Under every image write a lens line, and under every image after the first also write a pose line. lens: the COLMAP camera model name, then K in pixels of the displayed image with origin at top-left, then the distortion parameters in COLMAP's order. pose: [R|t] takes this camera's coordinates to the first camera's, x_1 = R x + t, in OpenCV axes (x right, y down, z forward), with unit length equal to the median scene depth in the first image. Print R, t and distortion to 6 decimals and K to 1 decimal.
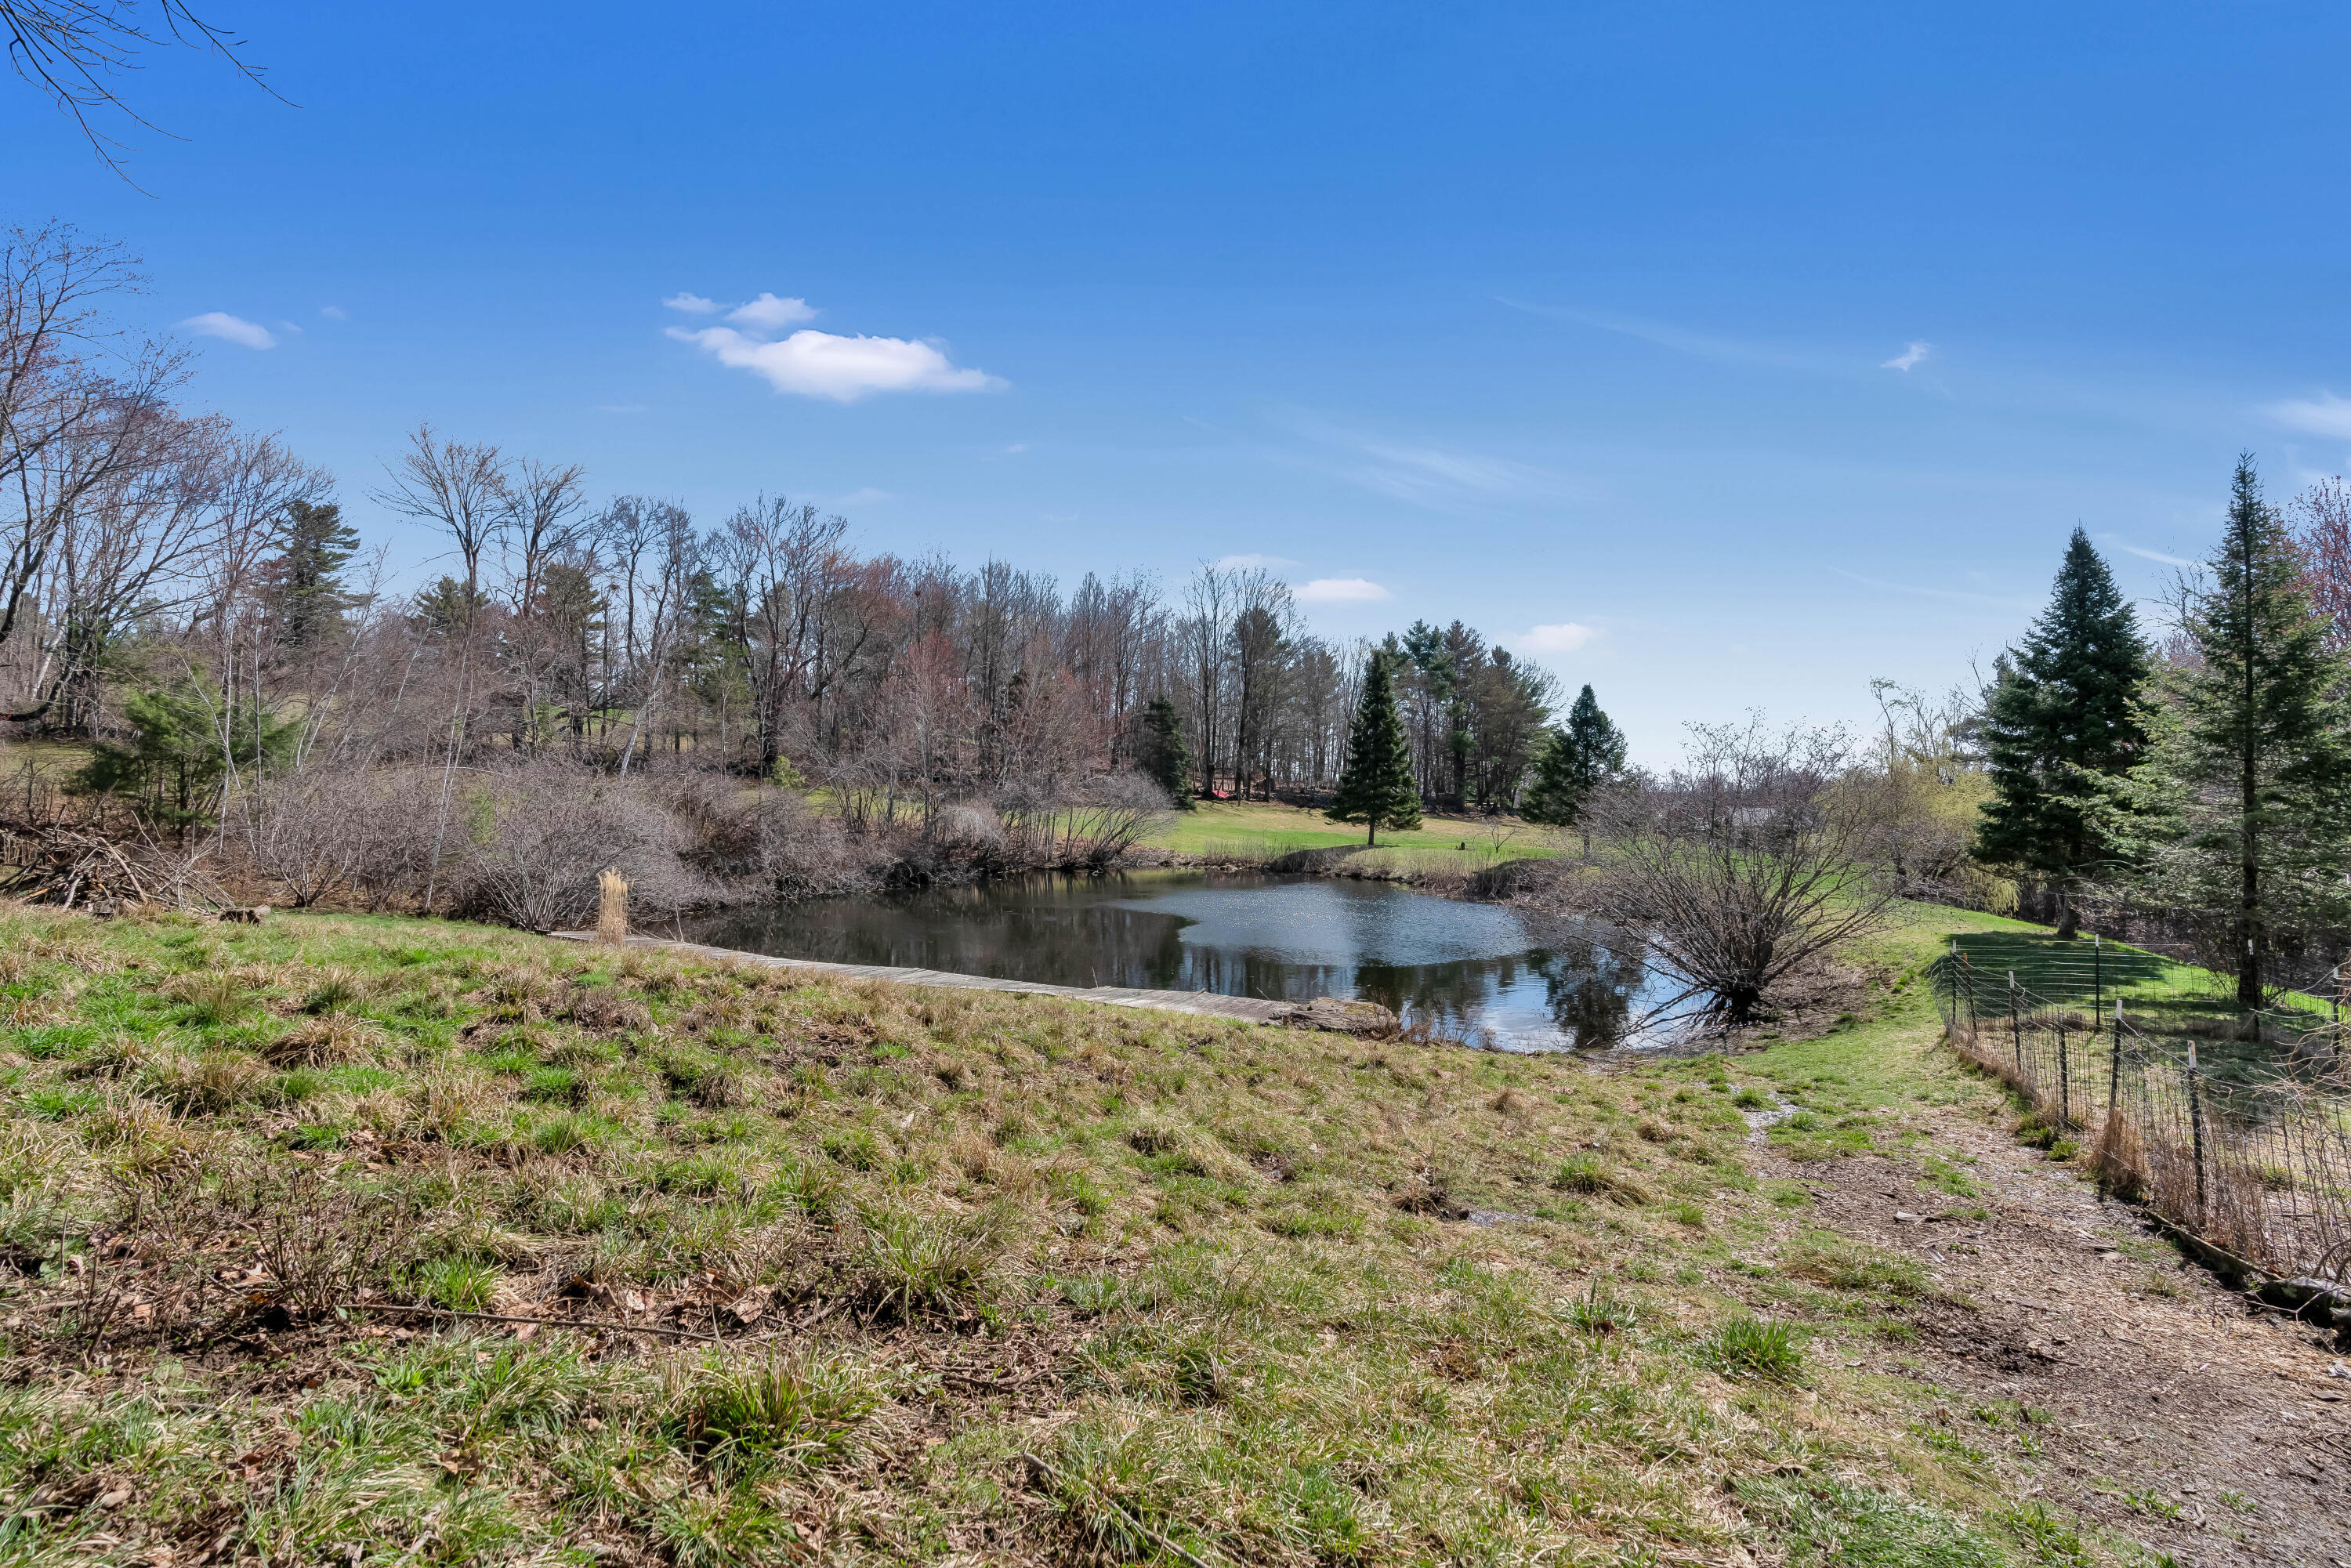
lens RADIAL K [[1056.9, 0, 1175.6], [0, 1056.9, 781.8], [0, 0, 1]] dist [-0.003801, 0.001108]
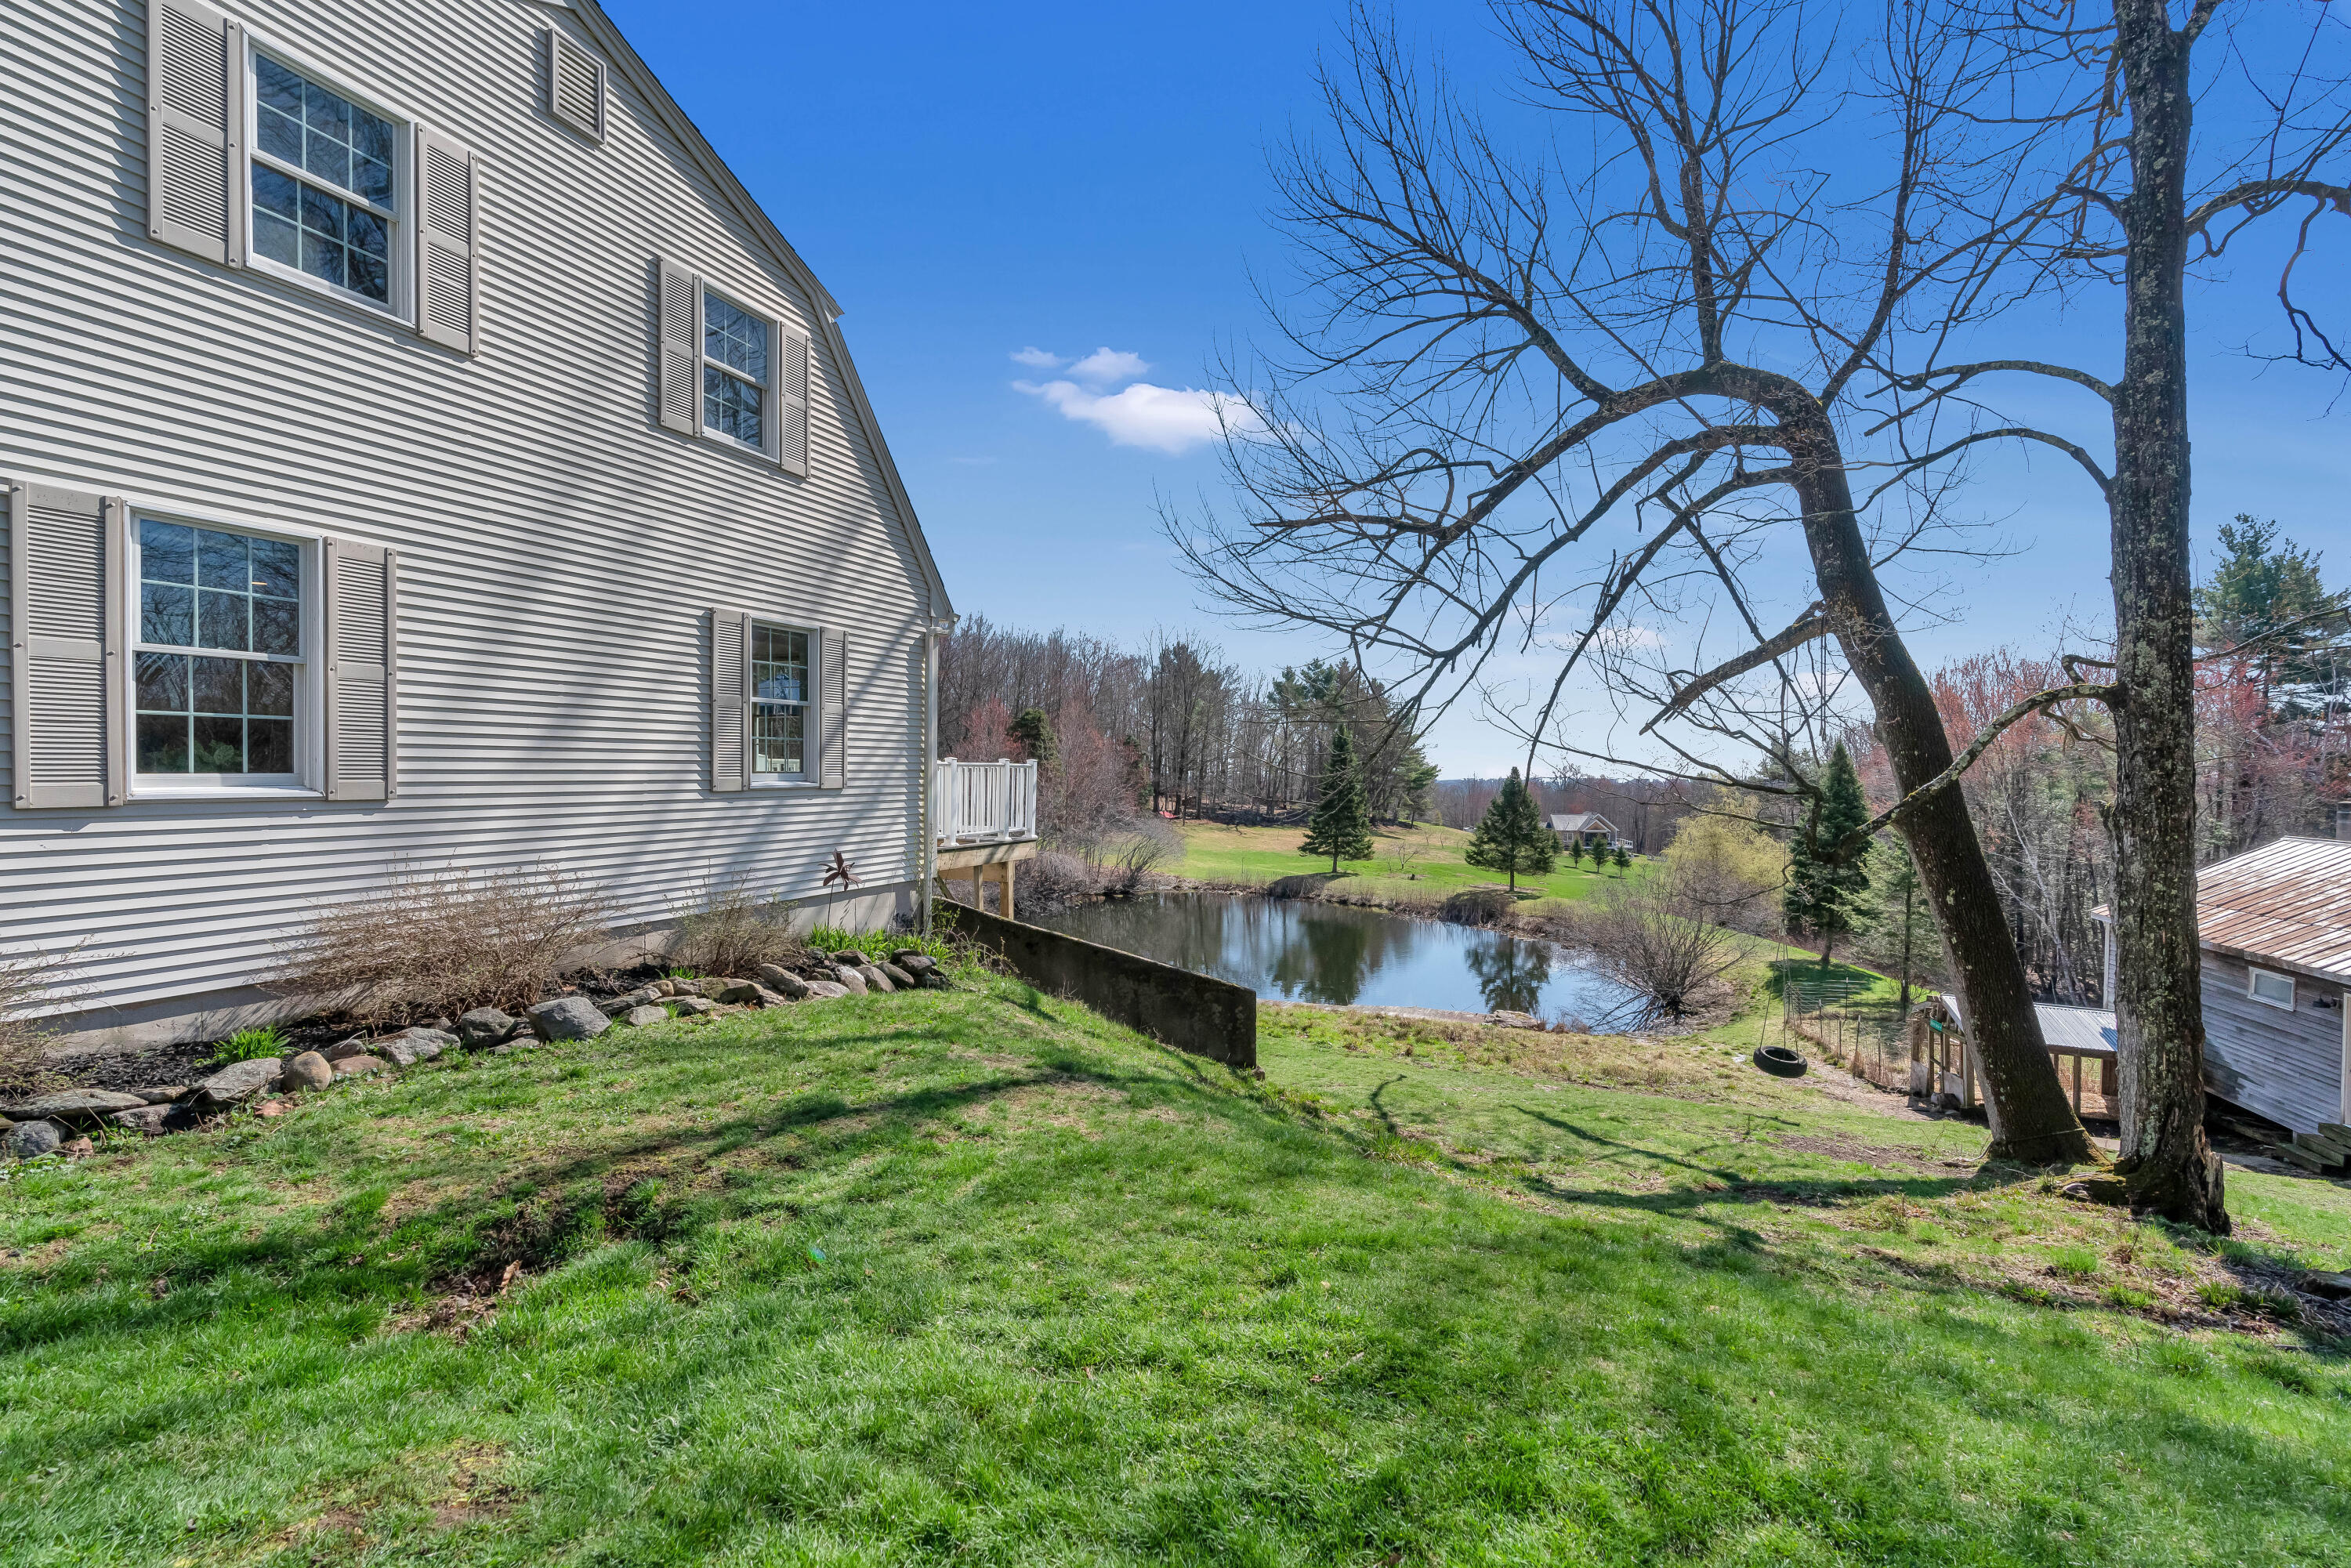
lens RADIAL K [[1056.9, 0, 1184.1], [0, 1056.9, 790.7], [0, 0, 1]] dist [-0.003801, 0.001108]
pose [[0.985099, 0.004660, 0.171925, -0.262780], [-0.009021, 0.999657, 0.024589, -0.084488], [-0.171751, -0.025774, 0.984803, -0.279481]]
